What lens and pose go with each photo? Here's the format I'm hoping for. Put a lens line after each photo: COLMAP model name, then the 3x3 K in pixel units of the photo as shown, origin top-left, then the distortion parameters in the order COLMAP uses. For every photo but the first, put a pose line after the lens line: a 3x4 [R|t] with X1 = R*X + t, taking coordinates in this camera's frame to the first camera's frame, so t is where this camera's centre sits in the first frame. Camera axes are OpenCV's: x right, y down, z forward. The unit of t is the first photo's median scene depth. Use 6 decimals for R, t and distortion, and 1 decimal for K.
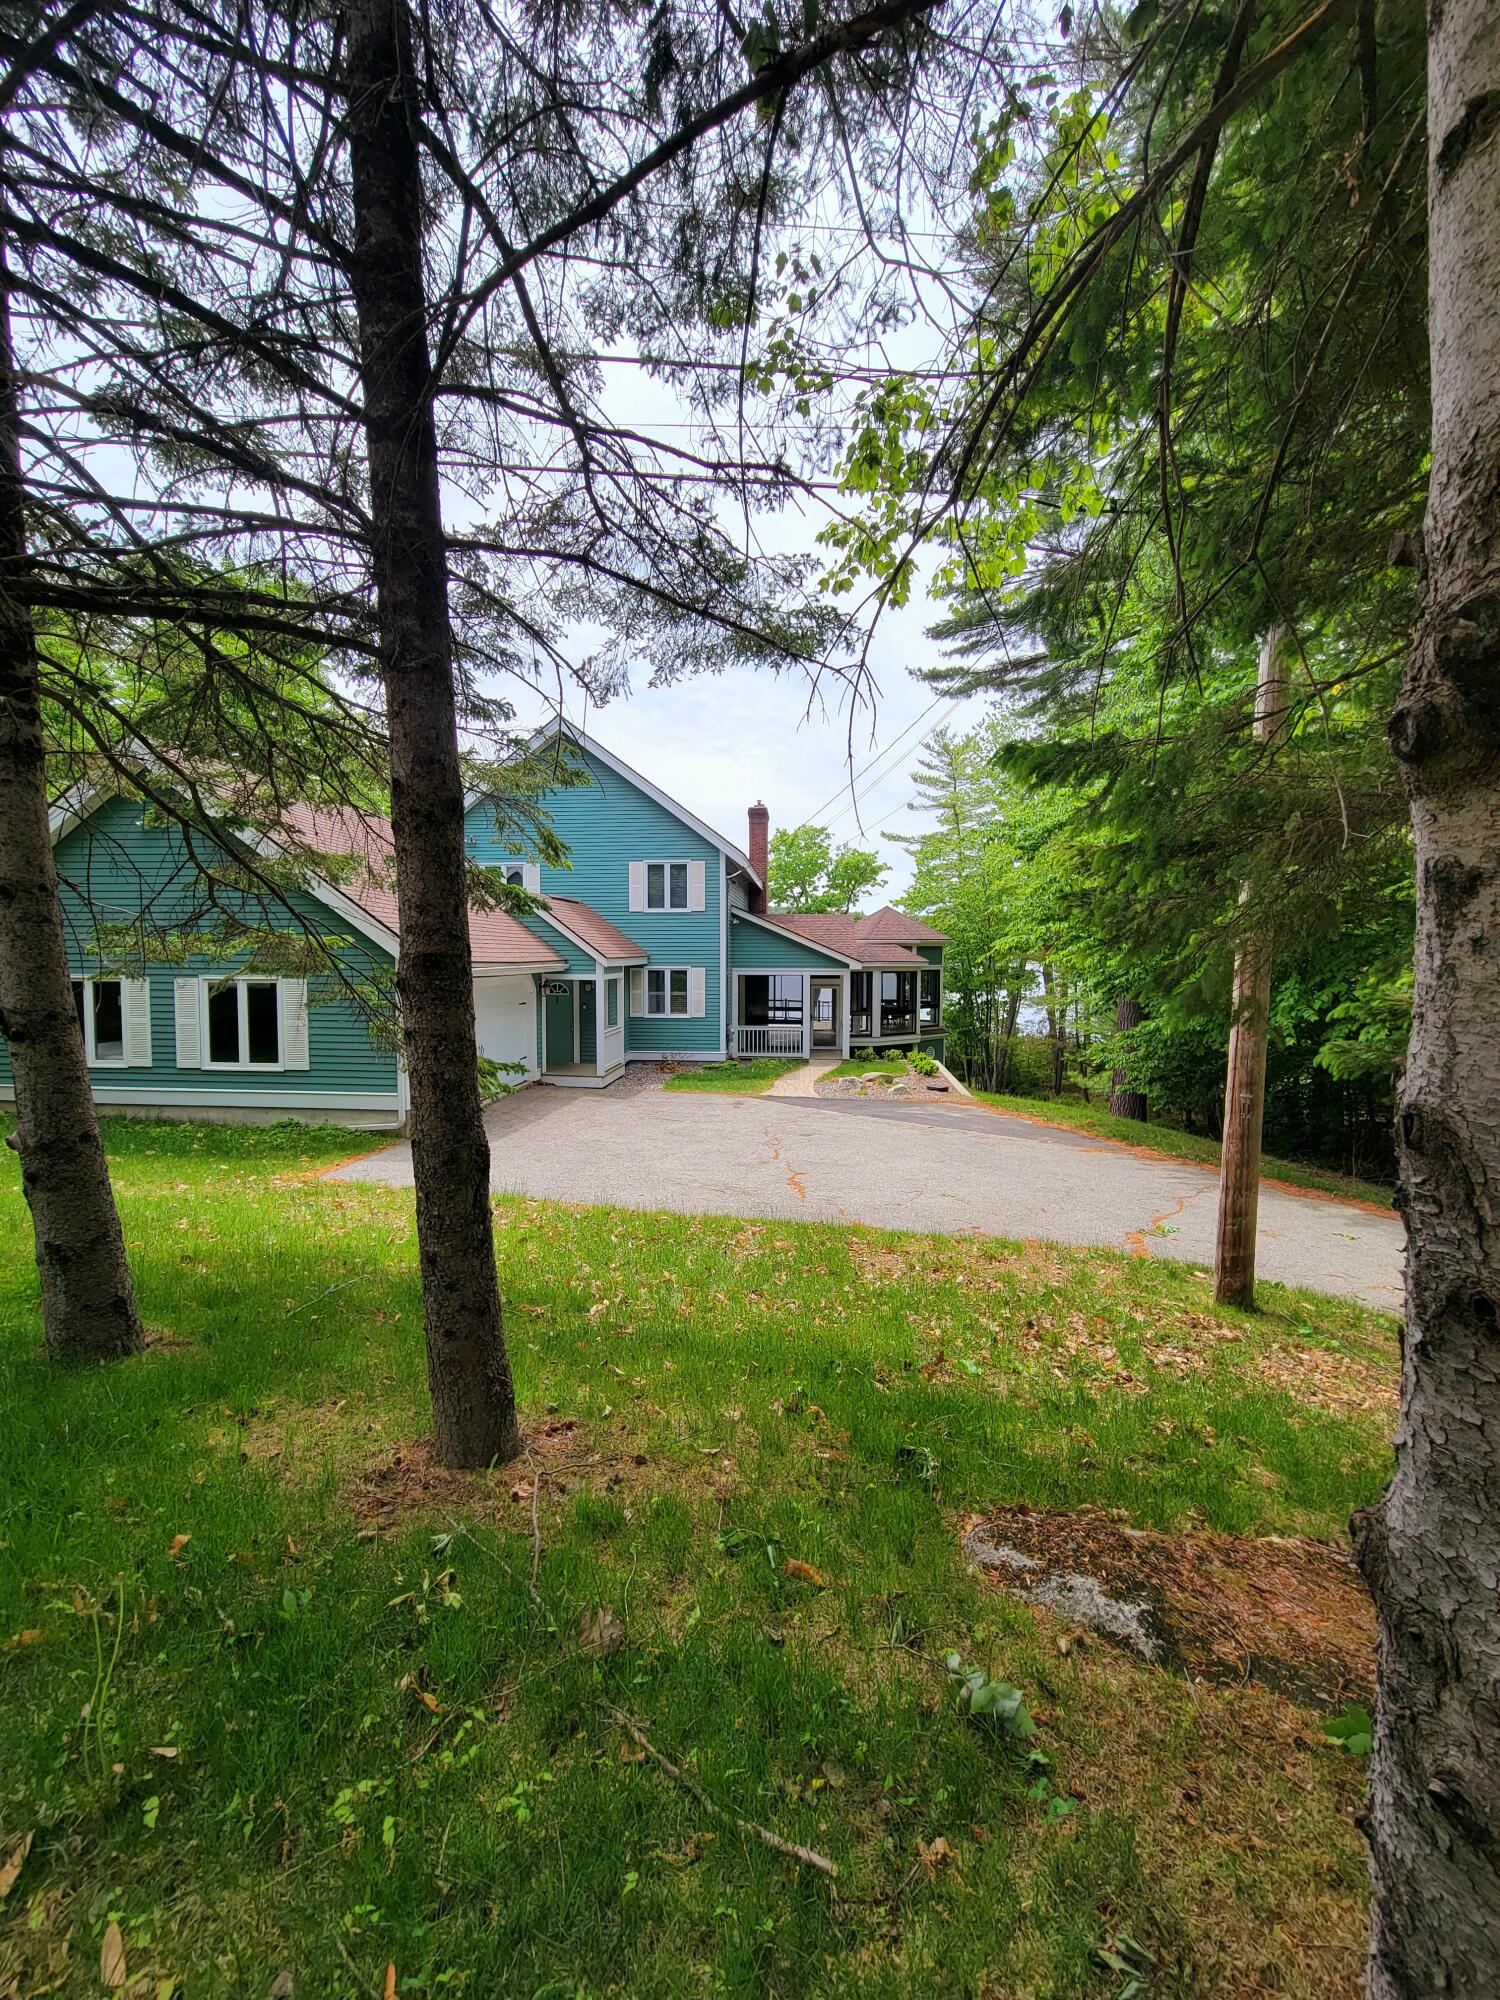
lens RADIAL K [[814.1, 0, 750.0], [0, 814.1, 1000.0], [0, 0, 1]] dist [0.000713, 0.000035]
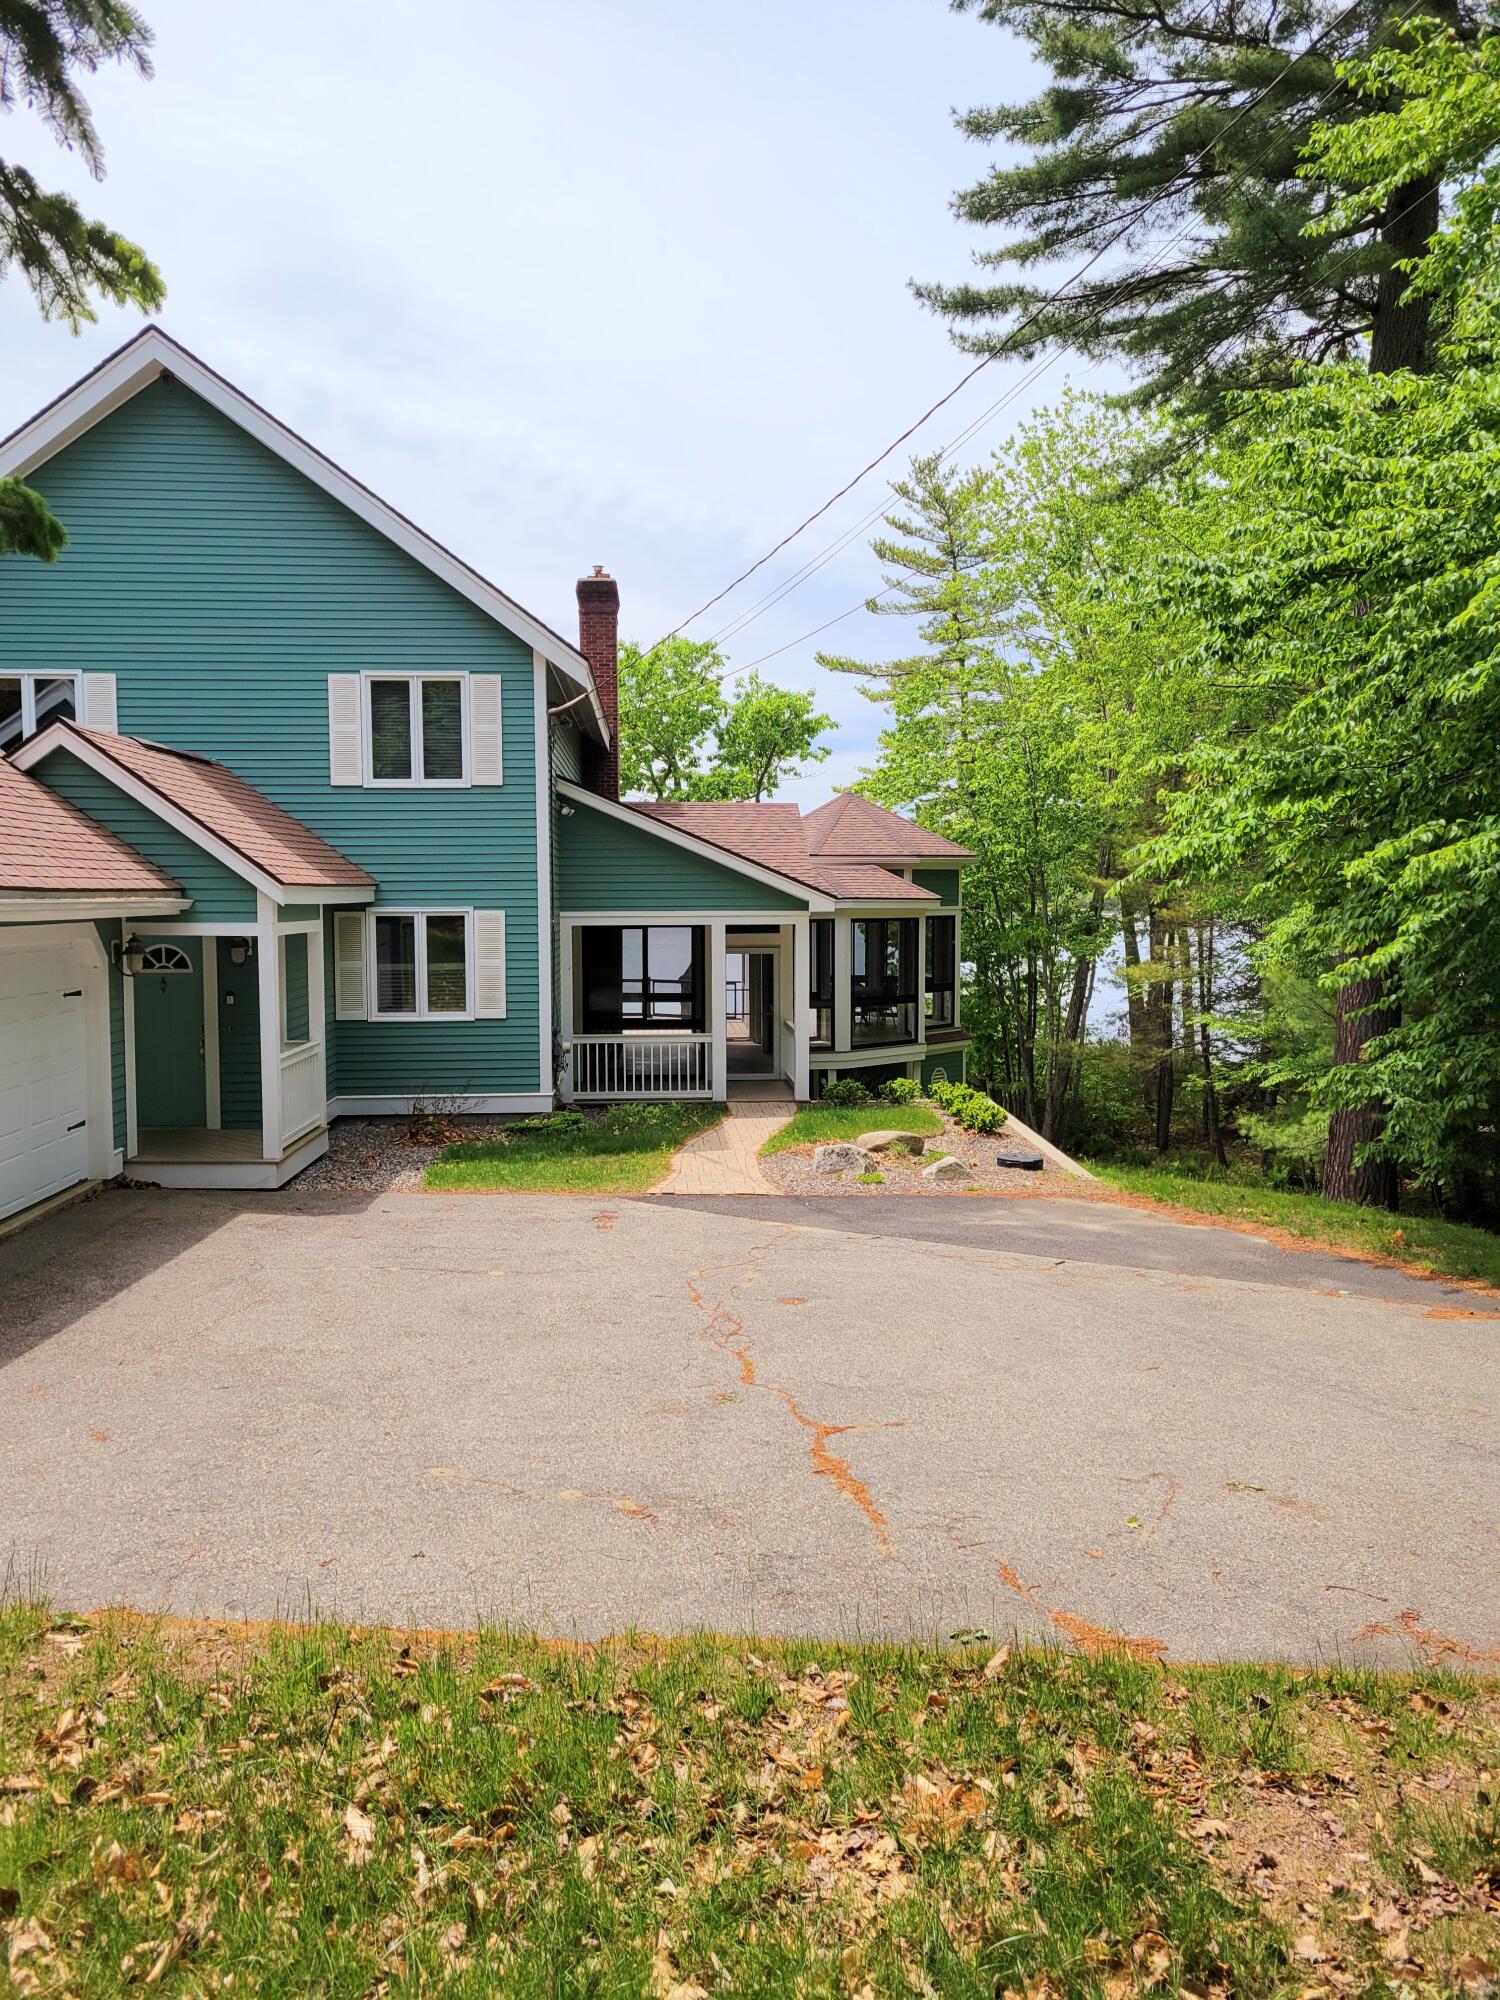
lens RADIAL K [[1488.0, 0, 750.0], [0, 1488.0, 1000.0], [0, 0, 1]] dist [0.034076, -0.000281]
pose [[0.990946, -0.015784, 0.133332, -0.027501], [0.014077, 0.999807, 0.013738, 0.001254], [-0.133523, -0.011736, 0.990976, 0.134502]]
